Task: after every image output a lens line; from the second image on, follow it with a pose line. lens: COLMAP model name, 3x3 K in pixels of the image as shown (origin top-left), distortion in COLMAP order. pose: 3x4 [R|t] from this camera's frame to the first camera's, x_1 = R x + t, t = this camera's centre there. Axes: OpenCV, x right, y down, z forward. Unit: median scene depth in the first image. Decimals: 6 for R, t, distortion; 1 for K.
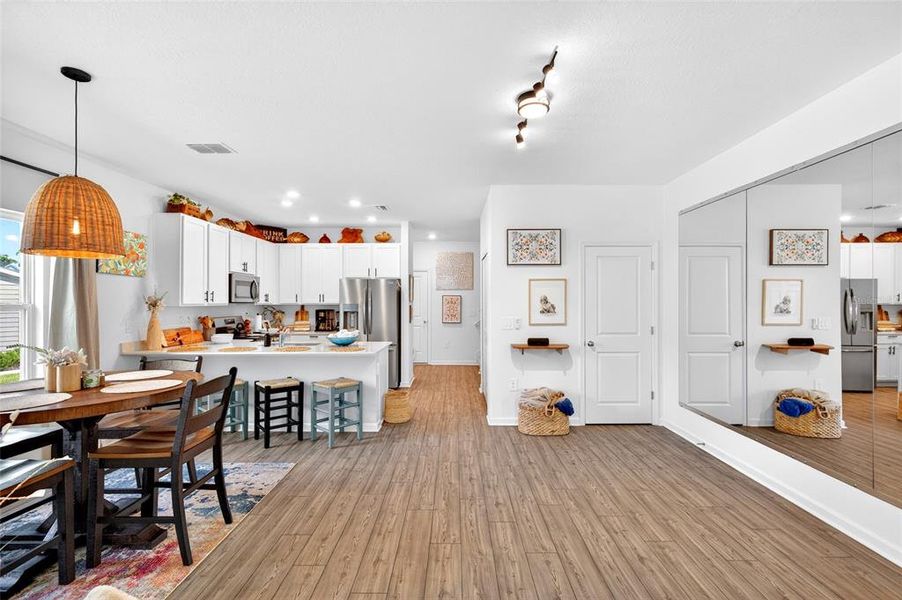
lens RADIAL K [[408.5, 0, 452.1], [0, 408.5, 298.4], [0, 0, 1]] dist [-0.005051, 0.001507]
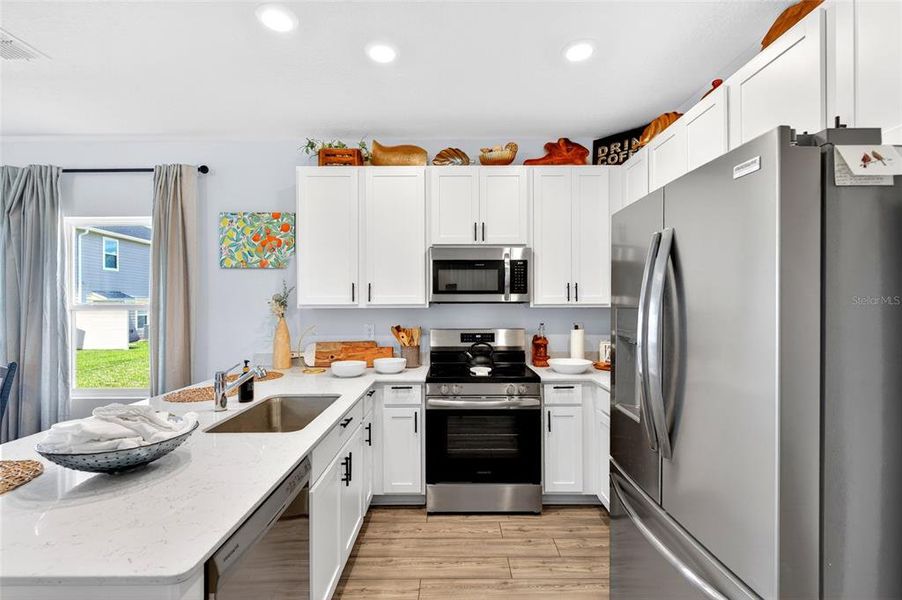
lens RADIAL K [[408.5, 0, 451.1], [0, 408.5, 303.9], [0, 0, 1]] dist [-0.005051, 0.001507]
pose [[0.007674, 0.002312, -0.999968, -0.006369], [0.012938, 0.999913, 0.002412, 0.013670], [0.999887, -0.012956, 0.007644, 1.244544]]
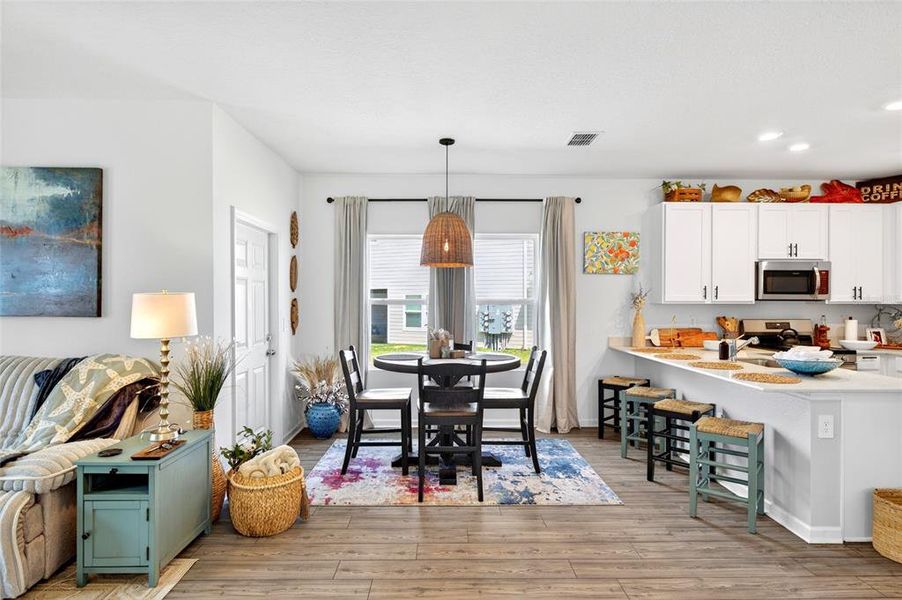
lens RADIAL K [[485.7, 0, 450.7], [0, 485.7, 298.3], [0, 0, 1]] dist [-0.010669, 0.005243]
pose [[0.024044, -0.001828, -0.999709, 0.414871], [0.005496, 0.999983, -0.001696, 0.006786], [0.999696, -0.005454, 0.024053, 0.496418]]
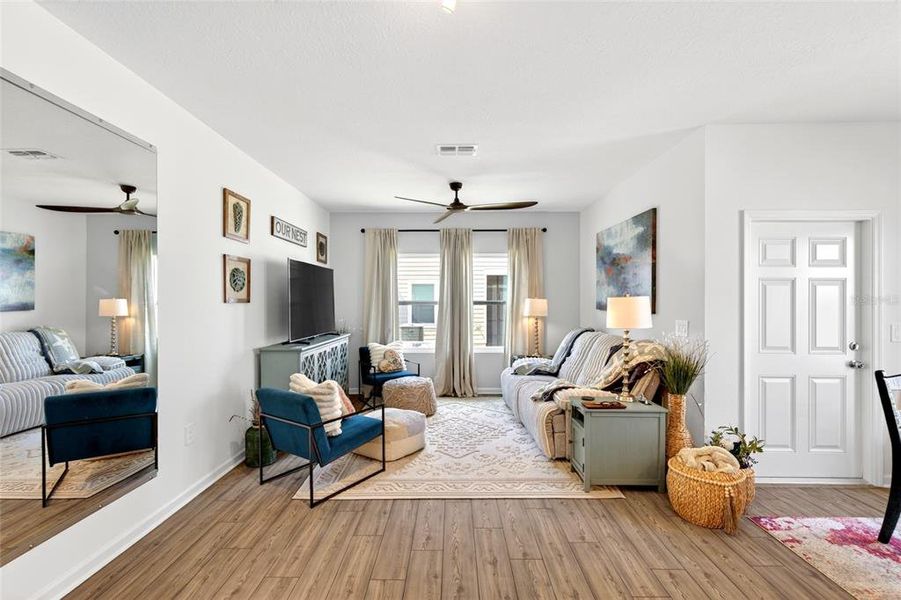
lens RADIAL K [[408.1, 0, 450.0], [0, 408.1, 301.8], [0, 0, 1]] dist [-0.005051, 0.001507]
pose [[-0.999985, 0.002496, 0.004921, 0.114757], [0.002460, 0.999970, -0.007283, 0.010001], [-0.004939, -0.007271, -0.999961, 0.838518]]
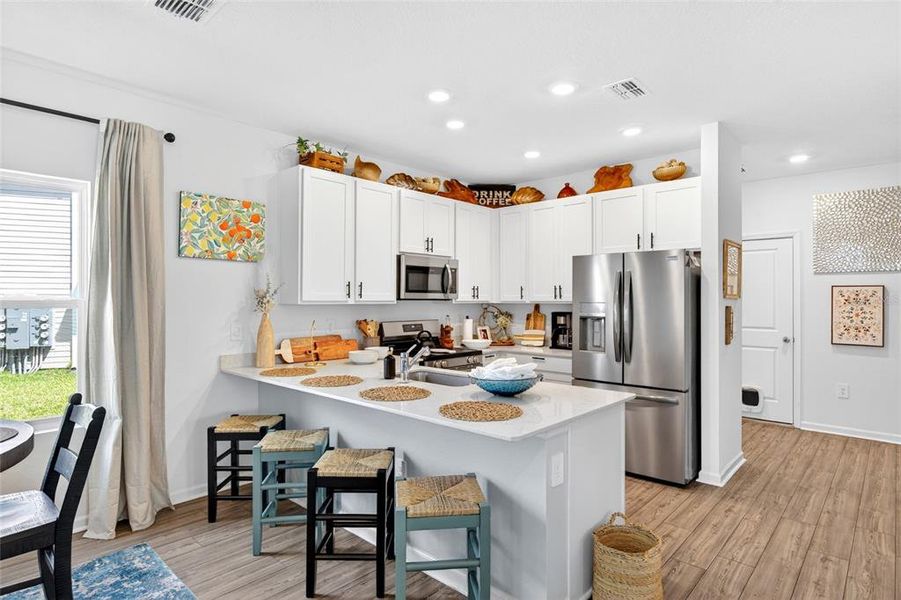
lens RADIAL K [[485.2, 0, 449.3], [0, 485.2, 298.2], [0, 0, 1]] dist [-0.010669, 0.005243]
pose [[0.738213, 0.000093, -0.674568, 0.051060], [0.003255, 0.999988, 0.003700, 0.007221], [0.674560, -0.004927, 0.738203, 0.580603]]
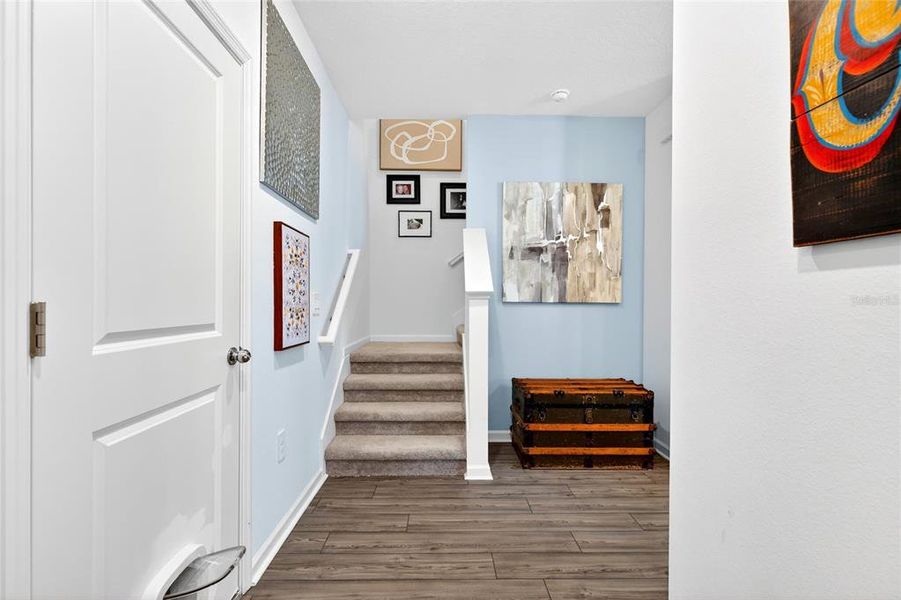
lens RADIAL K [[408.1, 0, 446.5], [0, 408.1, 305.0], [0, 0, 1]] dist [-0.005051, 0.001507]
pose [[-0.011077, -0.006381, 0.999918, -0.459870], [-0.006147, 0.999961, 0.006313, 0.066910], [-0.999920, -0.006076, -0.011116, 1.781346]]
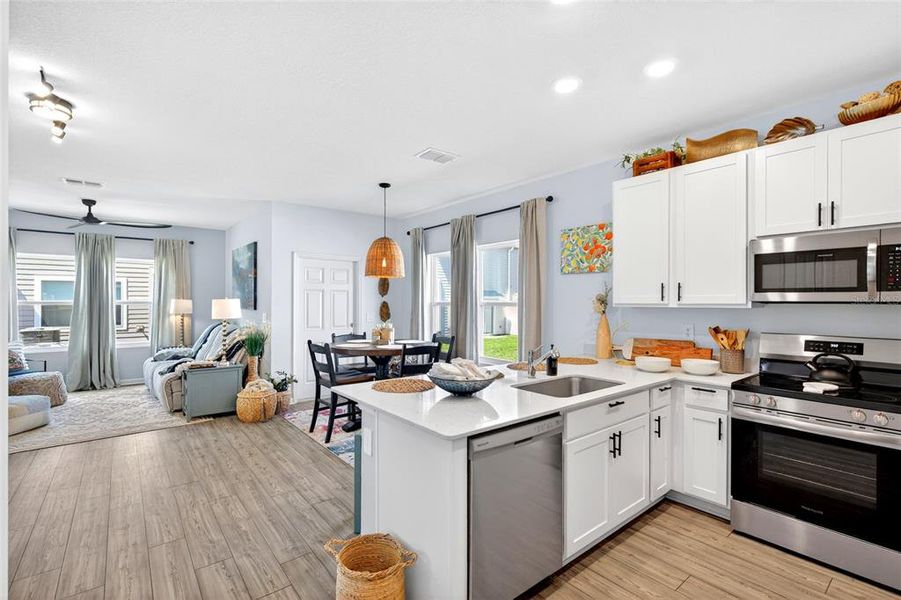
lens RADIAL K [[408.1, 0, 450.0], [0, 408.1, 301.9], [0, 0, 1]] dist [-0.005051, 0.001507]
pose [[-0.774330, 0.000561, -0.632782, 0.040772], [0.004343, 0.999981, -0.004427, 0.012728], [0.632767, -0.006176, -0.774317, 1.393524]]
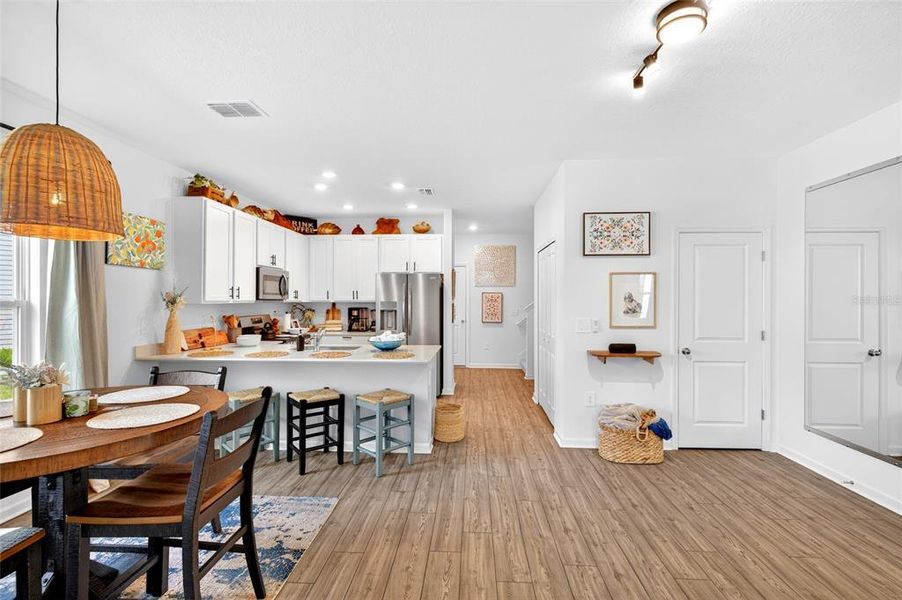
lens RADIAL K [[408.5, 0, 451.6], [0, 408.5, 298.1], [0, 0, 1]] dist [-0.005051, 0.001507]
pose [[0.998860, 0.003023, -0.047643, -0.093804], [-0.002789, 0.999984, 0.004965, 0.001469], [0.047657, -0.004826, 0.998852, 0.155814]]
